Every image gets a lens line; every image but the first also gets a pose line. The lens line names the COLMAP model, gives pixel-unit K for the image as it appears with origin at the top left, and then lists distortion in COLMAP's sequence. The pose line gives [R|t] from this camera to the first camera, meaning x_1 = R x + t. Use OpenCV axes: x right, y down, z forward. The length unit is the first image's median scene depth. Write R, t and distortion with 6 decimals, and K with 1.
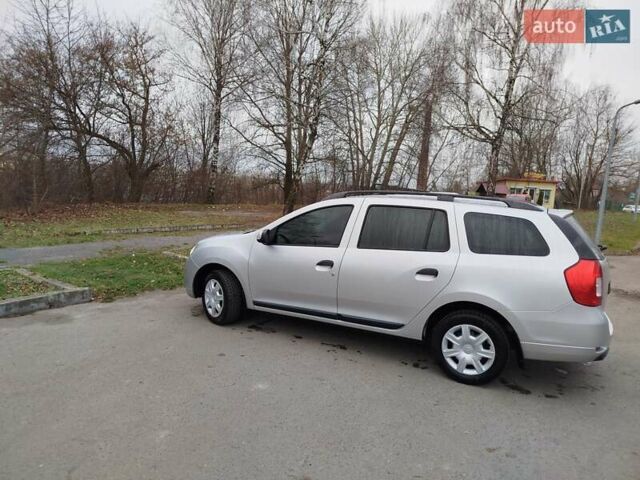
lens RADIAL K [[422.2, 0, 323.9], [0, 422.2, 241.0], [0, 0, 1]] dist [0.033332, -0.017121]
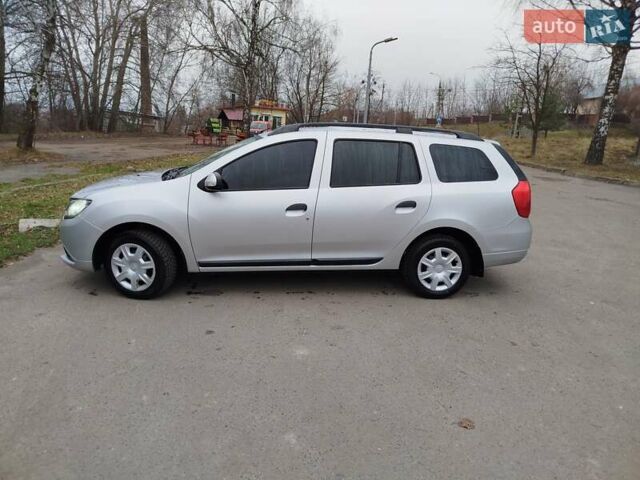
lens RADIAL K [[422.2, 0, 321.1], [0, 422.2, 241.7], [0, 0, 1]] dist [0.033332, -0.017121]
pose [[0.838885, -0.152828, 0.522413, -0.460000], [0.063388, 0.980673, 0.185099, -0.040051], [-0.540605, -0.122162, 0.832360, 0.225854]]
